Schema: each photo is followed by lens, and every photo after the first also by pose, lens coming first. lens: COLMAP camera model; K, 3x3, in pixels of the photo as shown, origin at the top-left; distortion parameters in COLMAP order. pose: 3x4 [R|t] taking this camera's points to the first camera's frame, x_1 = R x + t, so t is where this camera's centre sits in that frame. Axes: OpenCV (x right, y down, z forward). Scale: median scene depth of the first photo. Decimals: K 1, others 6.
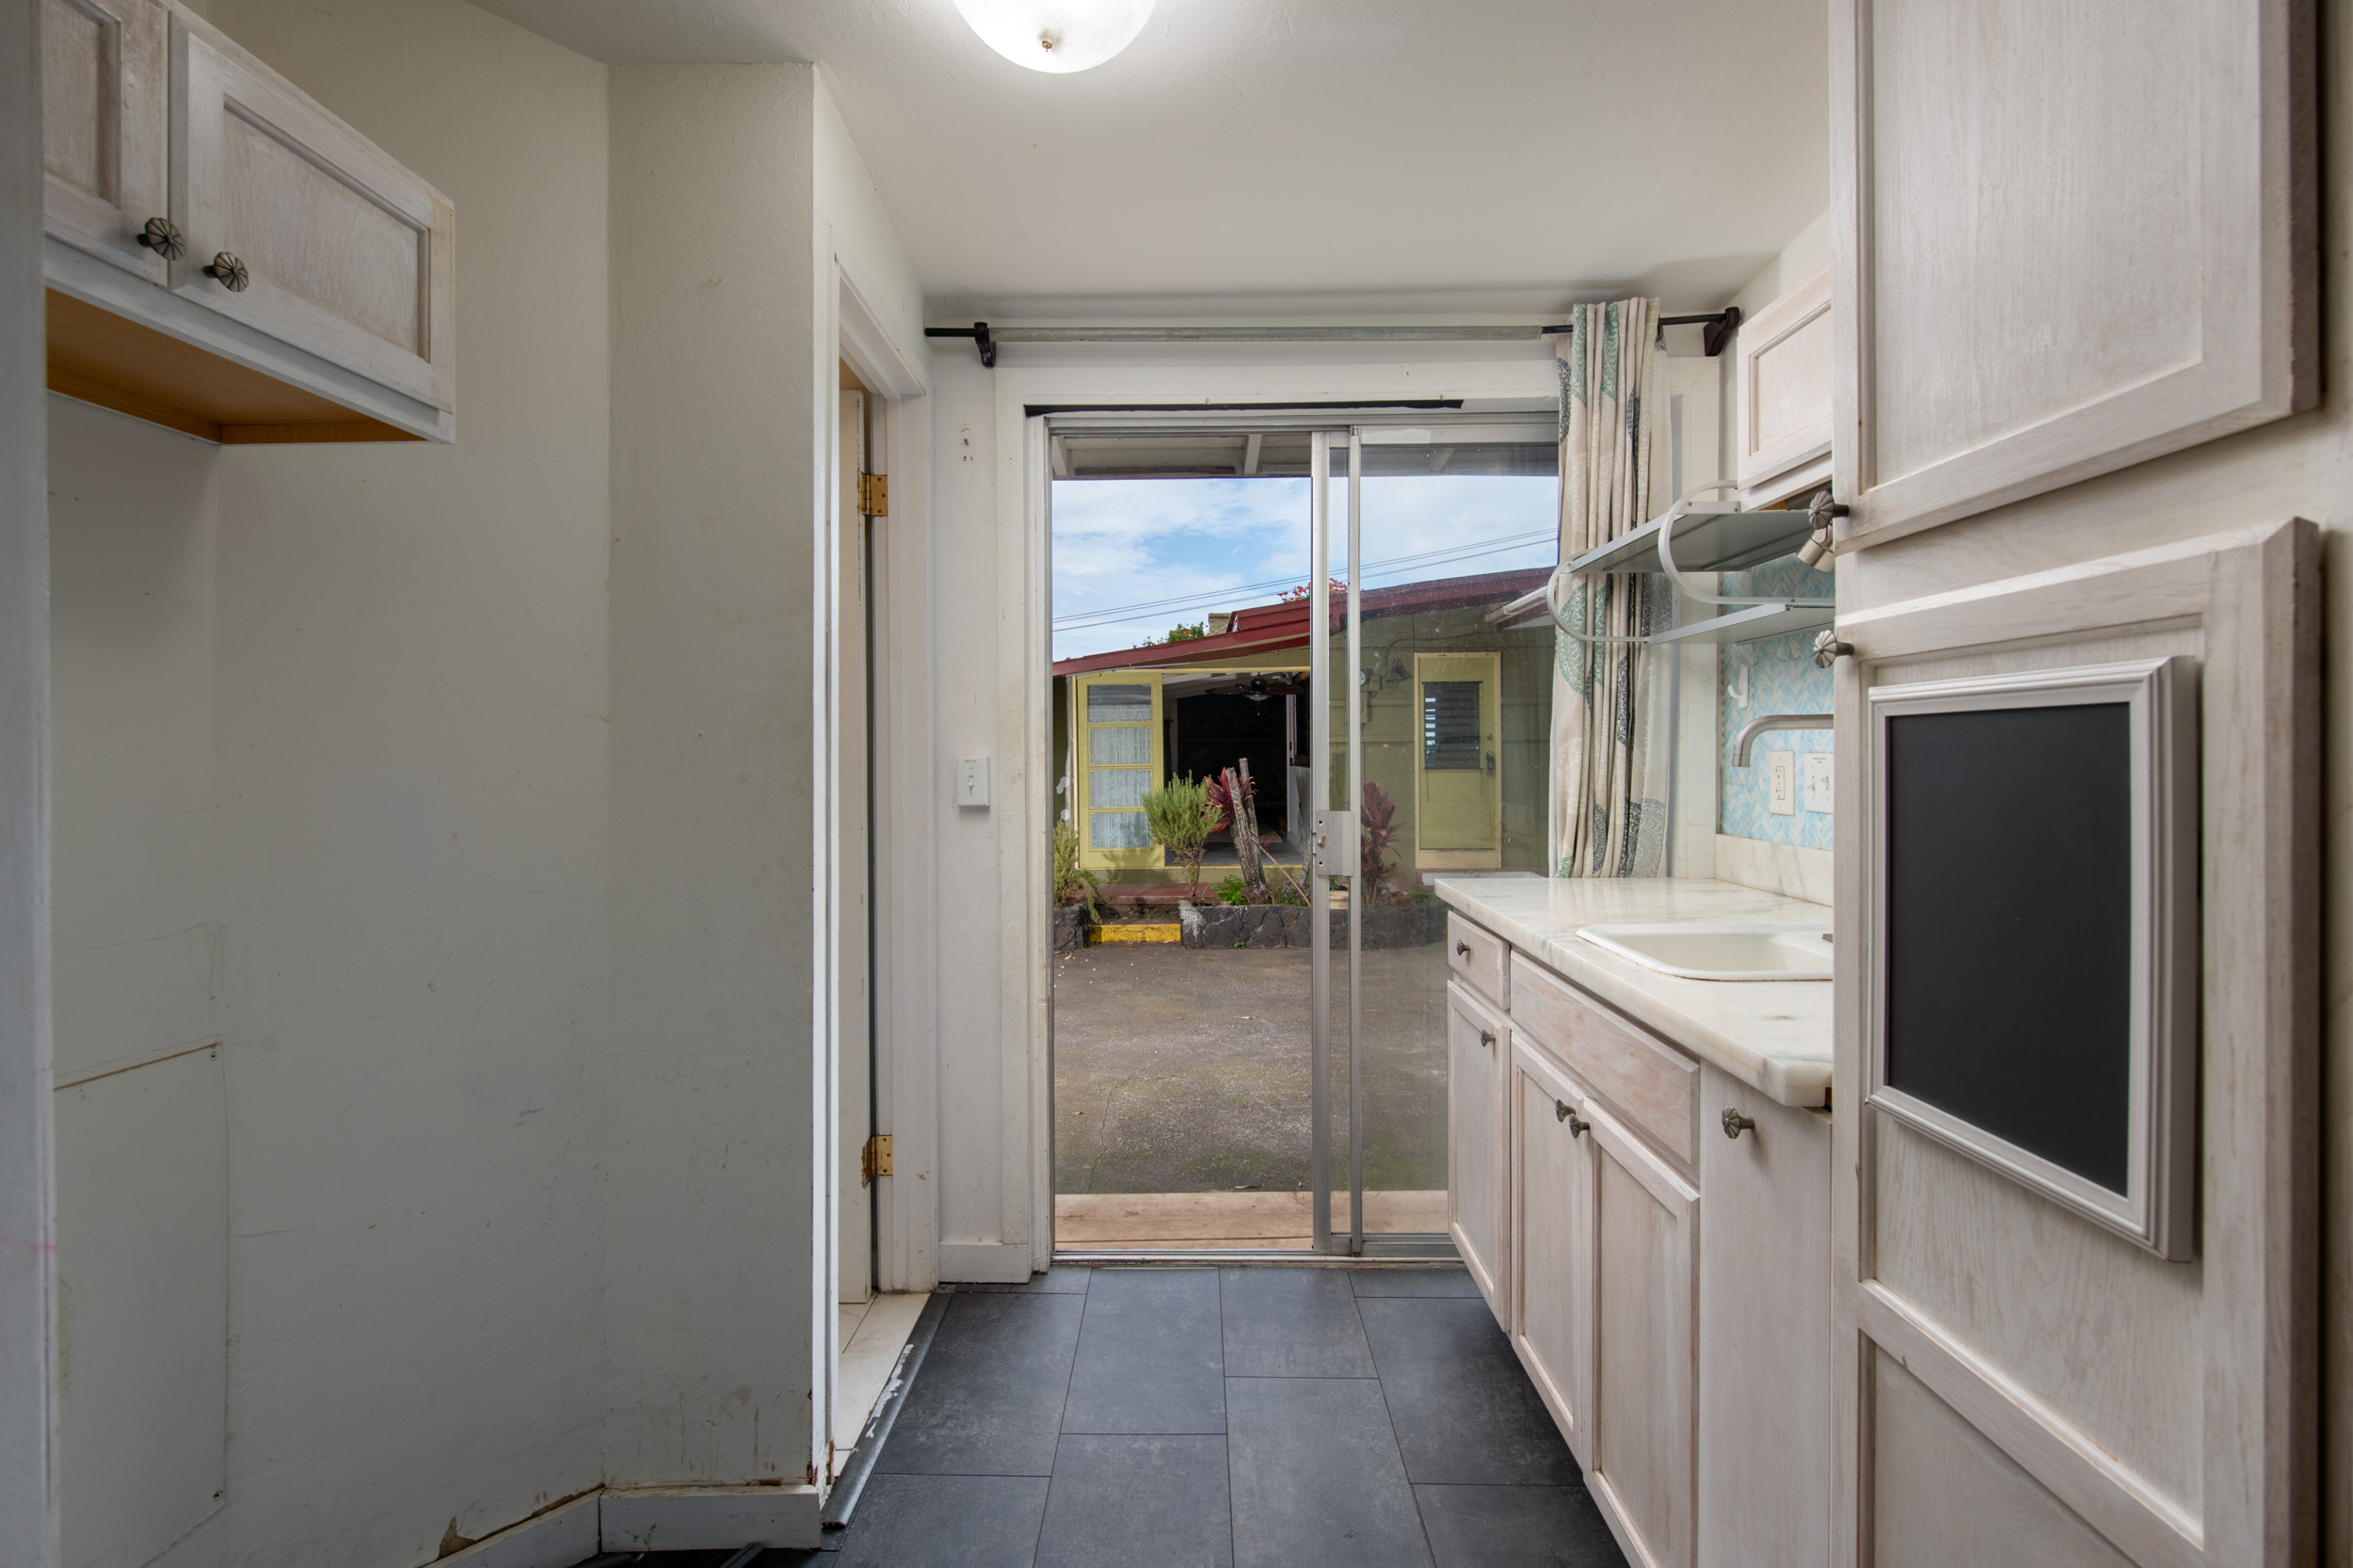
lens RADIAL K [[1133.2, 0, 1176.5], [0, 1133.2, 784.0], [0, 0, 1]] dist [0.001174, 0.000148]
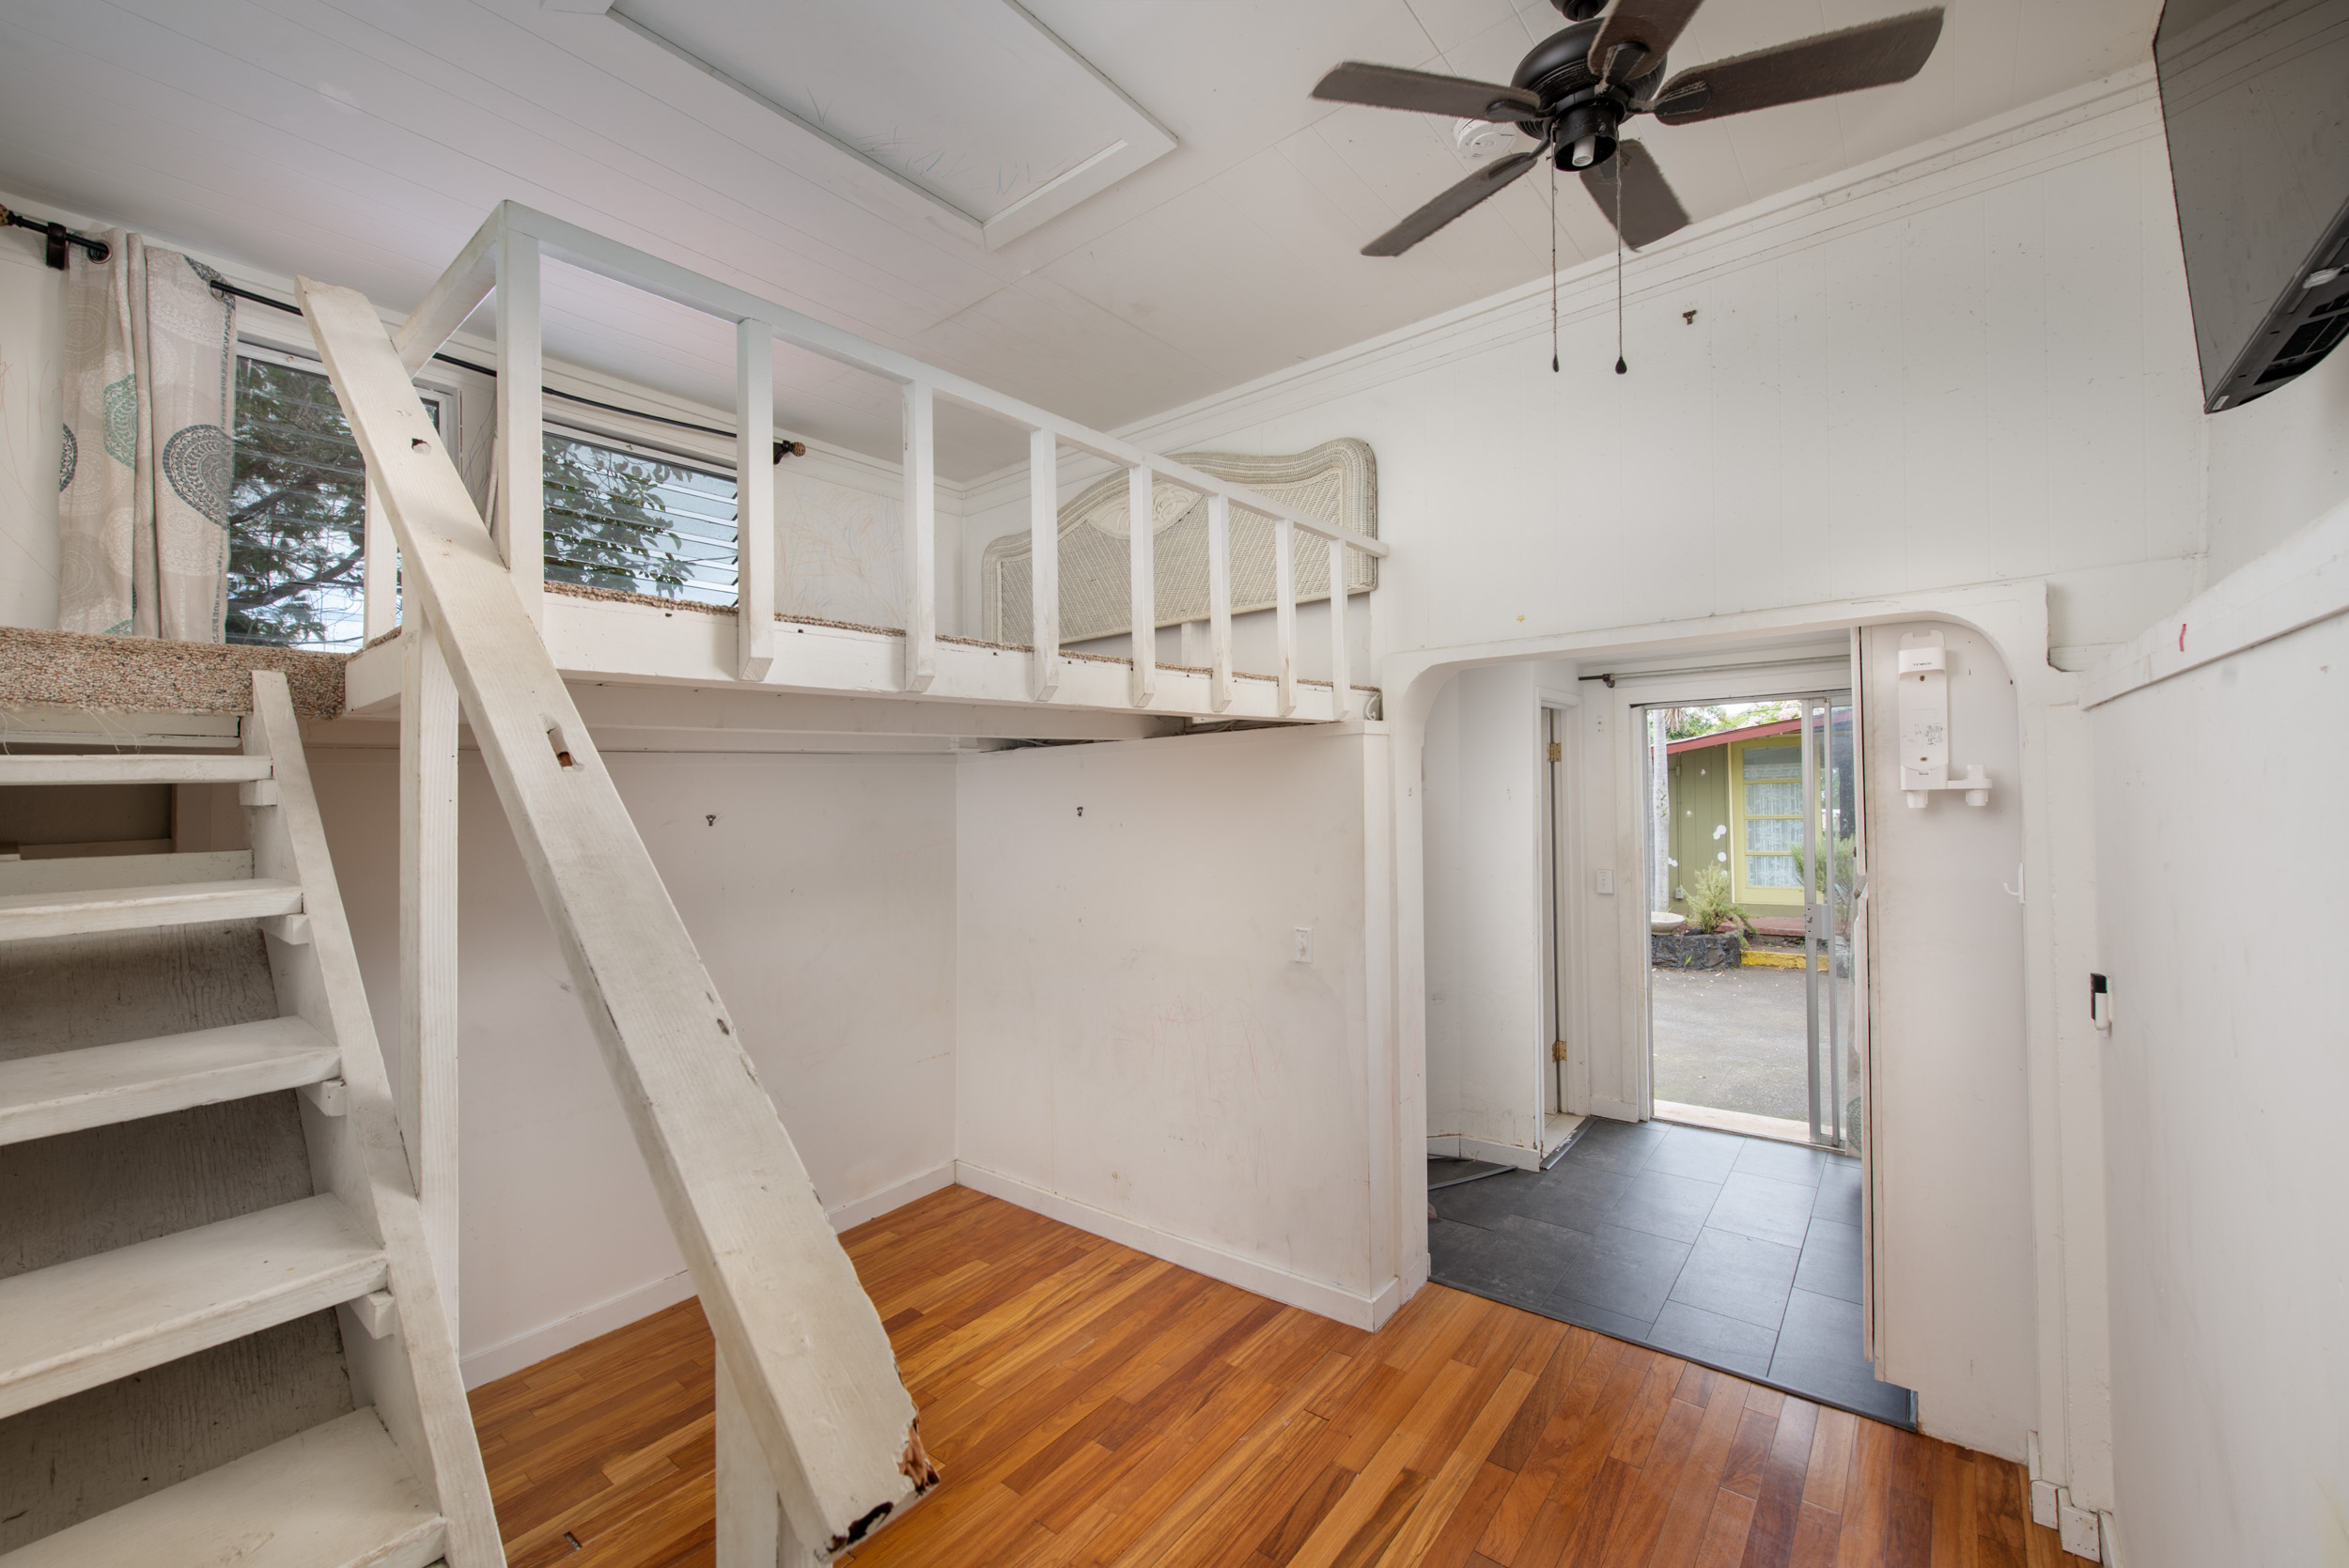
lens RADIAL K [[939.3, 0, 1174.5], [0, 939.3, 784.0], [0, 0, 1]] dist [0.000375, 0.000021]
pose [[0.797006, -0.016402, -0.603748, 0.245911], [0.000118, 0.999635, -0.027001, -0.136308], [0.603971, 0.021449, 0.796718, -0.904374]]
